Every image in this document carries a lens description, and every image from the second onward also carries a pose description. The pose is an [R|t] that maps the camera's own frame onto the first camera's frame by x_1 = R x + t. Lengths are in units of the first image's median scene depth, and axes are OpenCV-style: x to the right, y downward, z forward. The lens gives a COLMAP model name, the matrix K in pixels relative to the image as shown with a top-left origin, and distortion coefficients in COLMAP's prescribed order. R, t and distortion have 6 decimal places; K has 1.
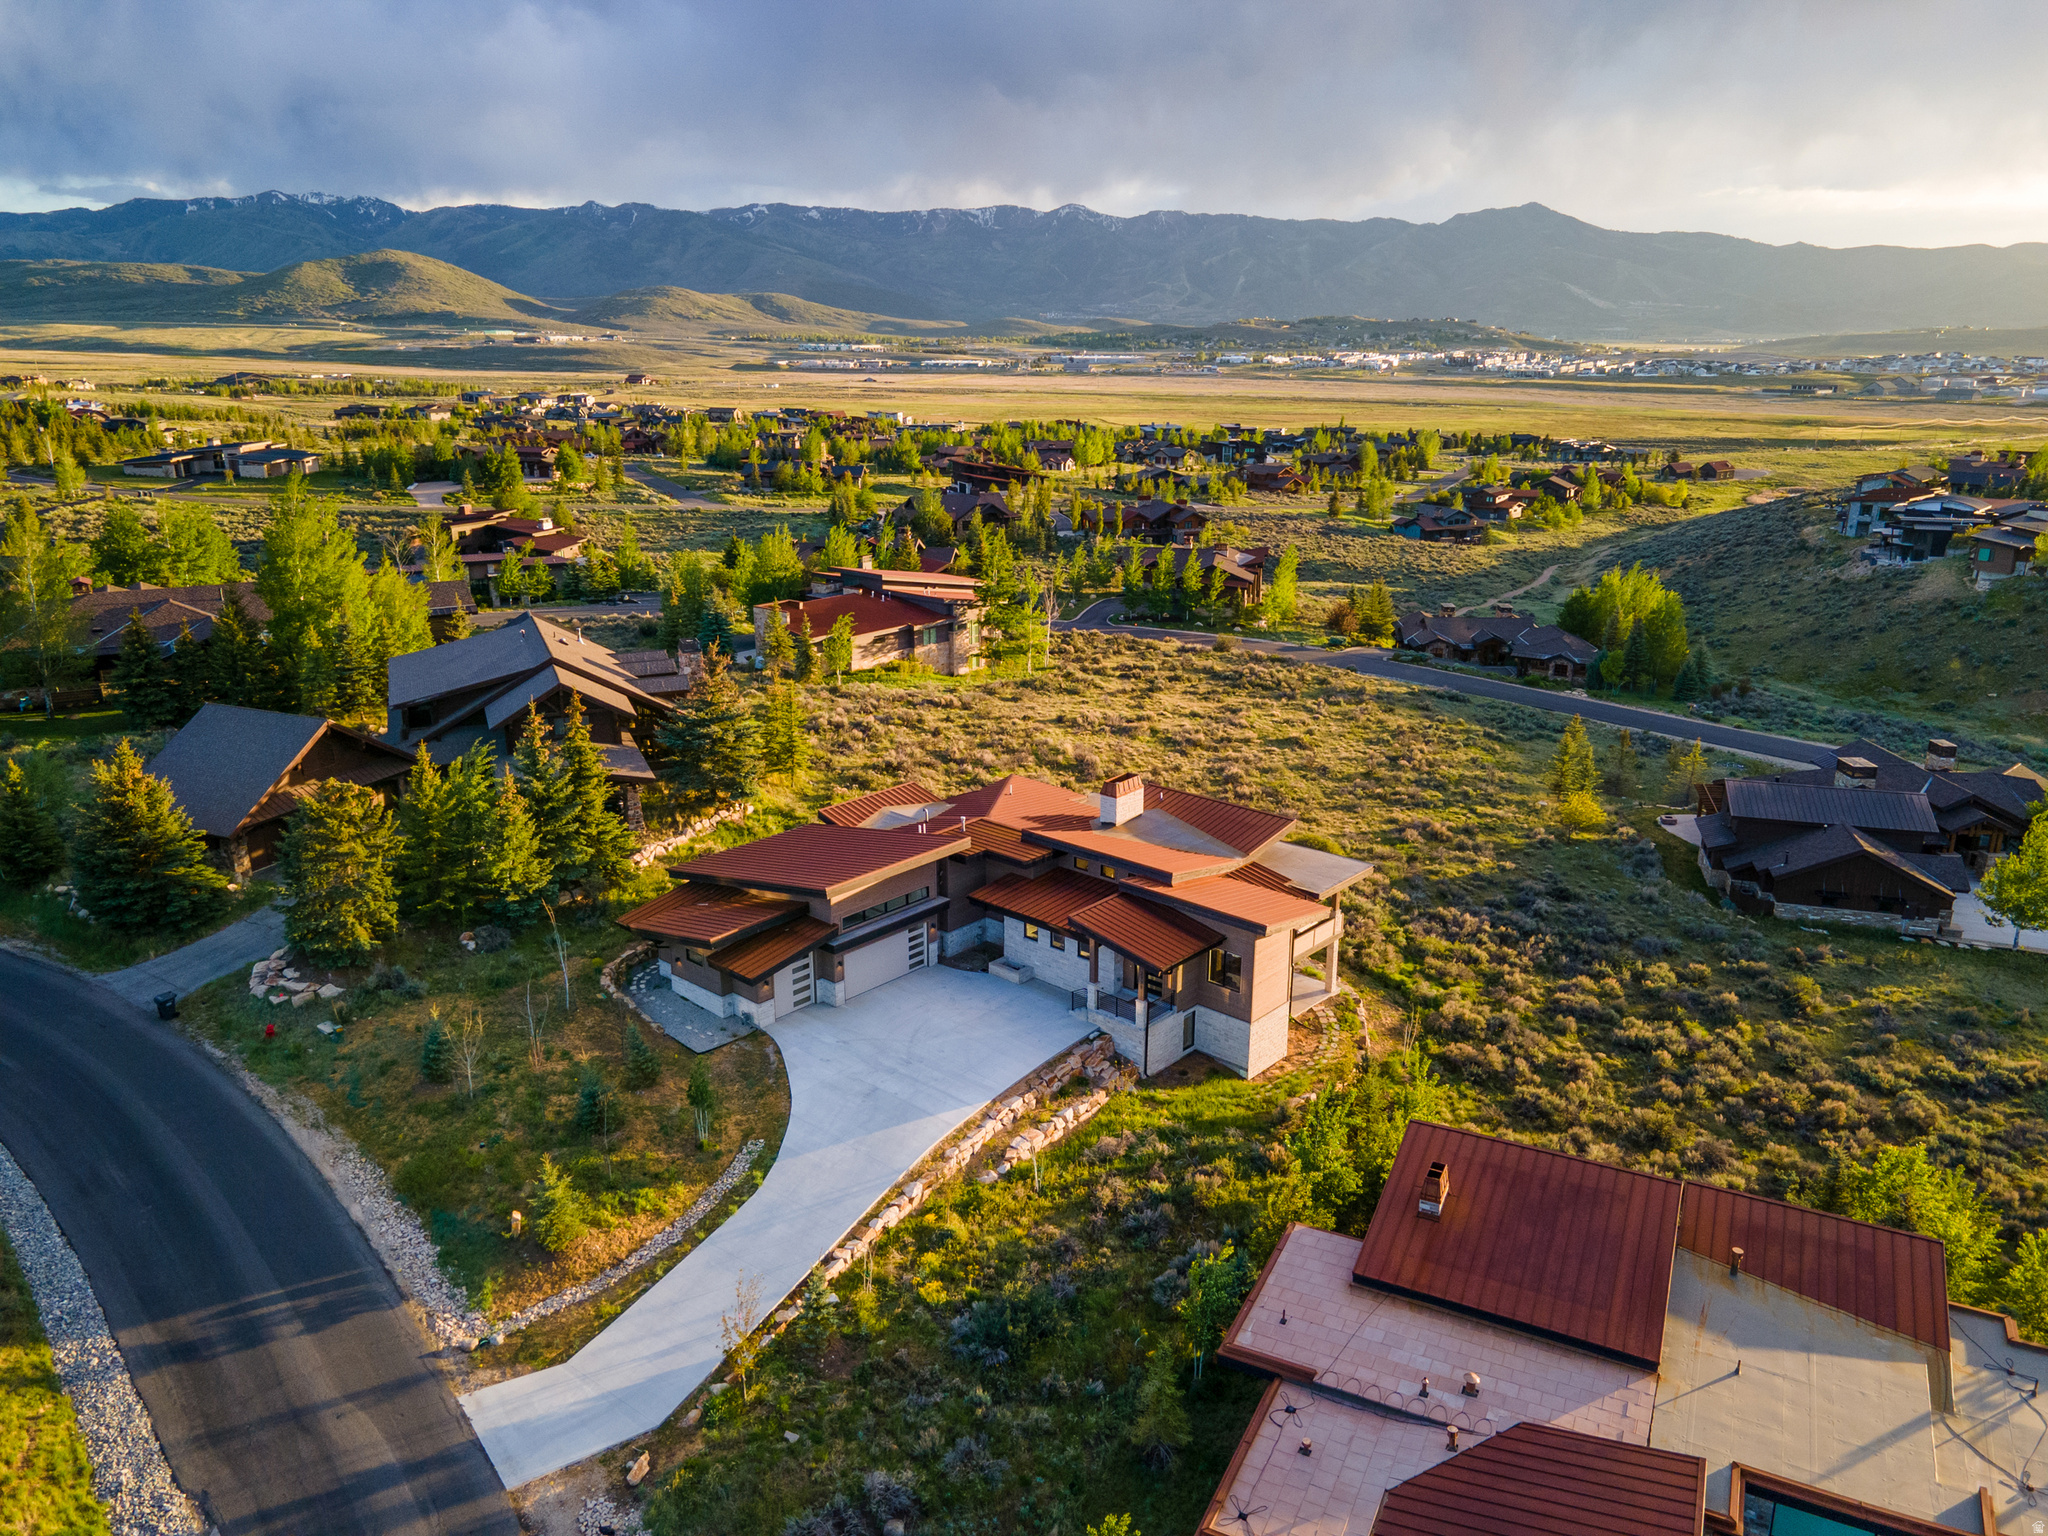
lens RADIAL K [[1518.9, 0, 1024.0], [0, 1518.9, 768.0], [0, 0, 1]] dist [0.022060, 0.054733]
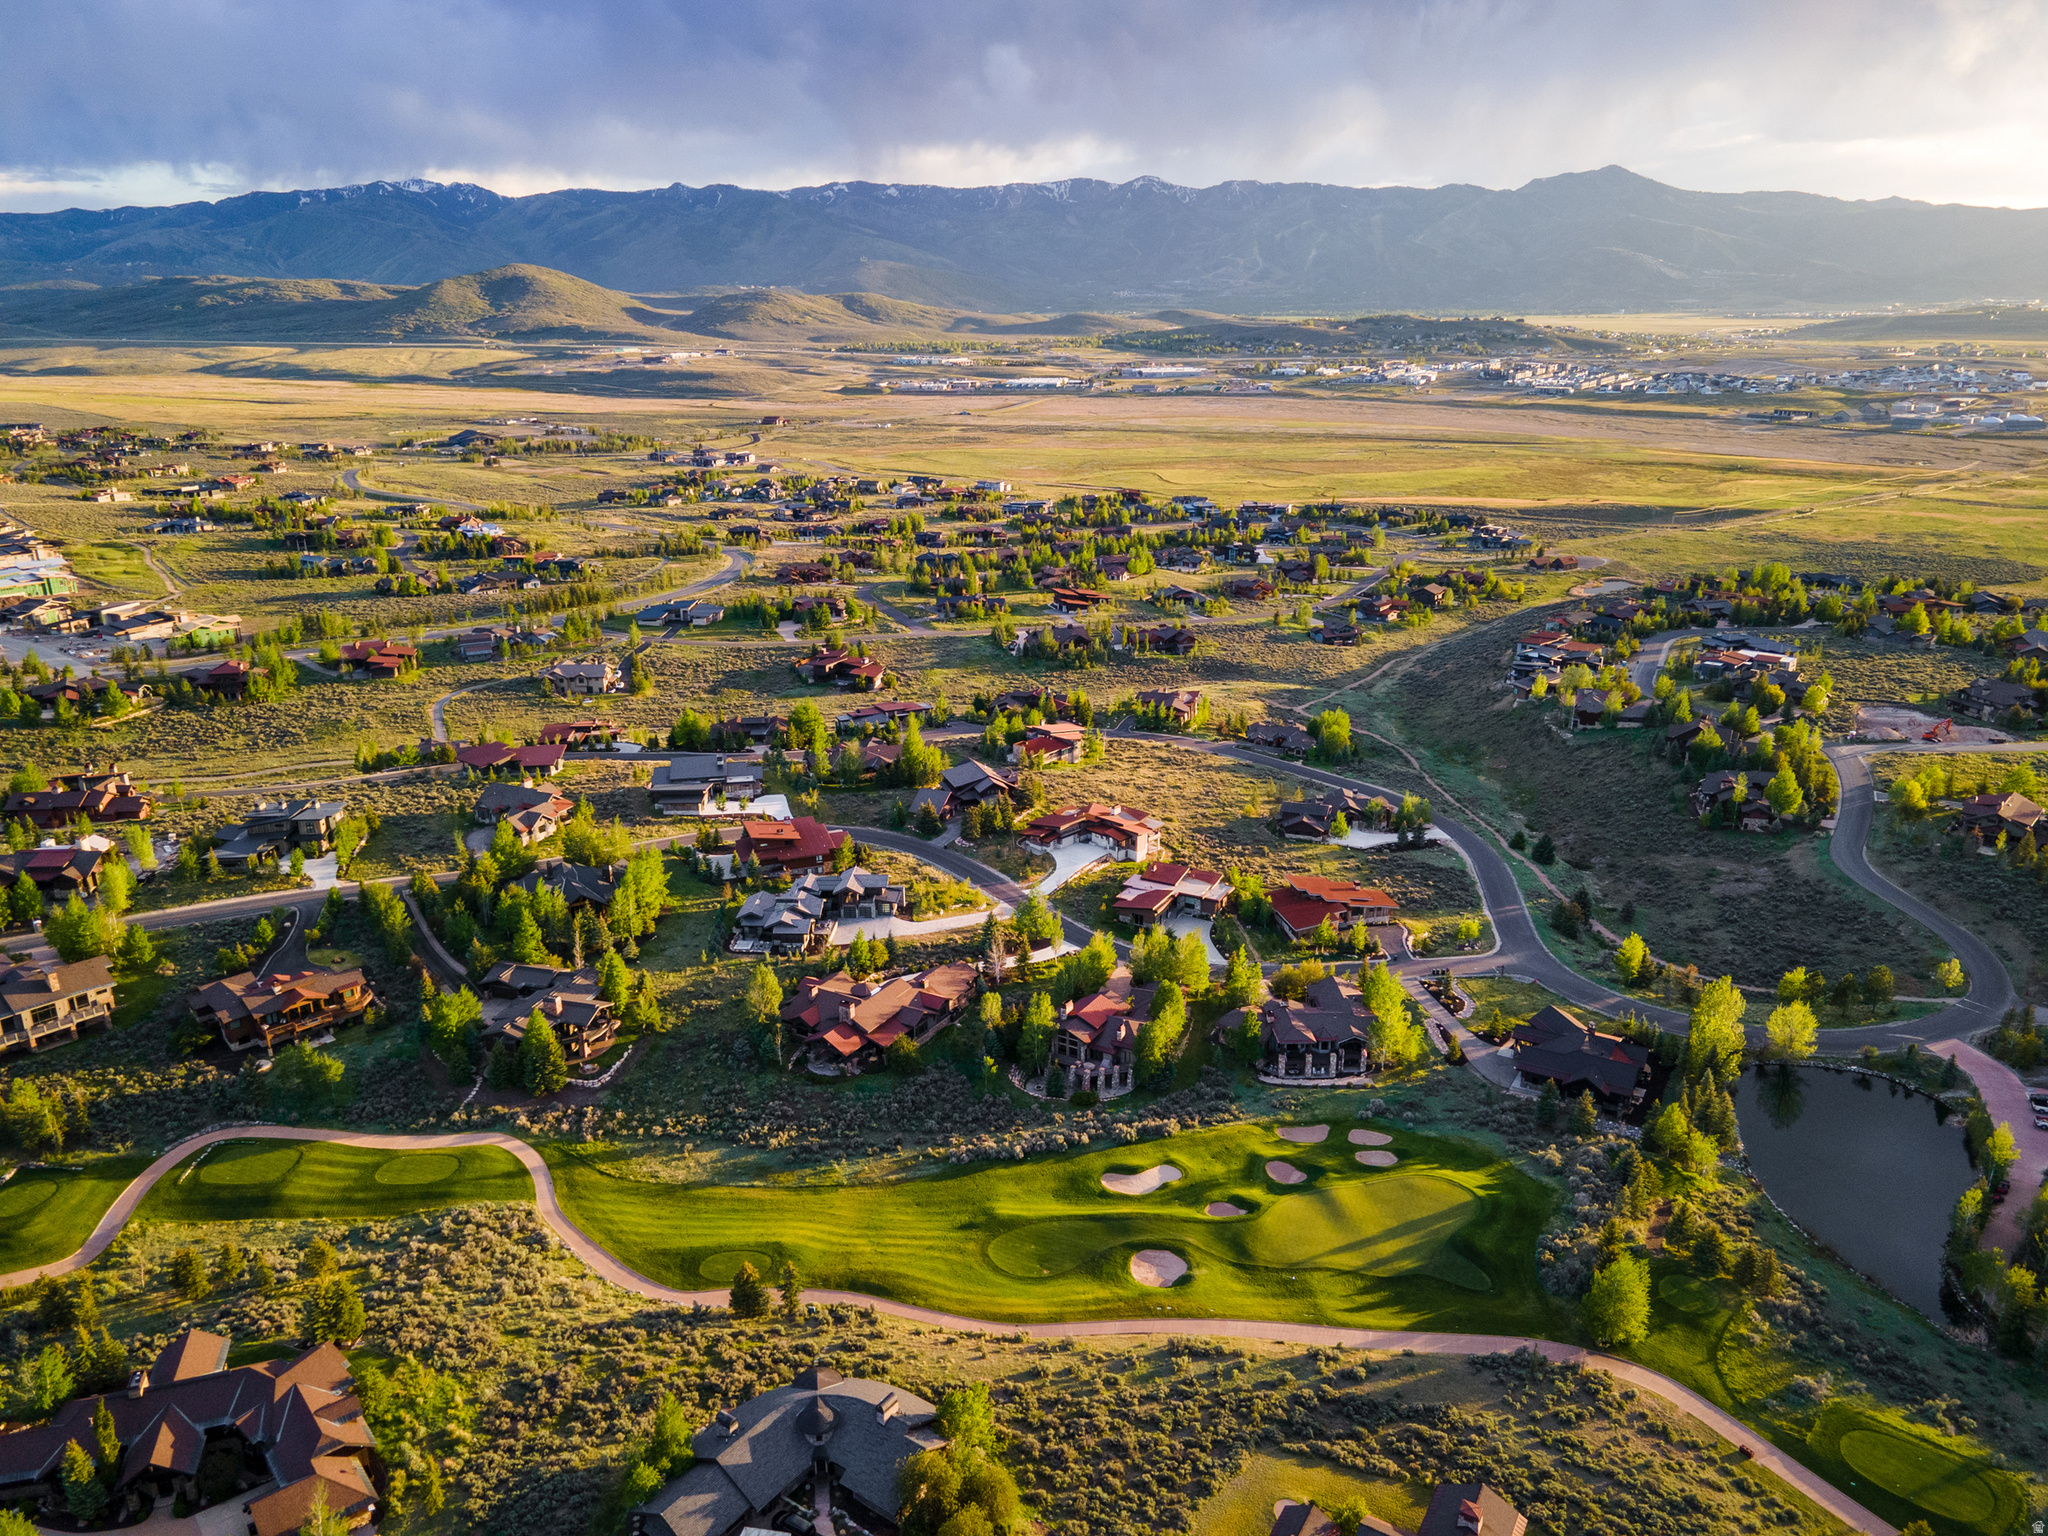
lens RADIAL K [[1511.5, 0, 1028.8], [0, 1511.5, 786.2], [0, 0, 1]] dist [0.049397, -0.000847]
pose [[0.998997, 0.002697, -0.044706, 0.000372], [-0.001138, 0.999391, 0.034868, -0.043810], [0.044773, -0.034782, 0.998392, -0.757632]]
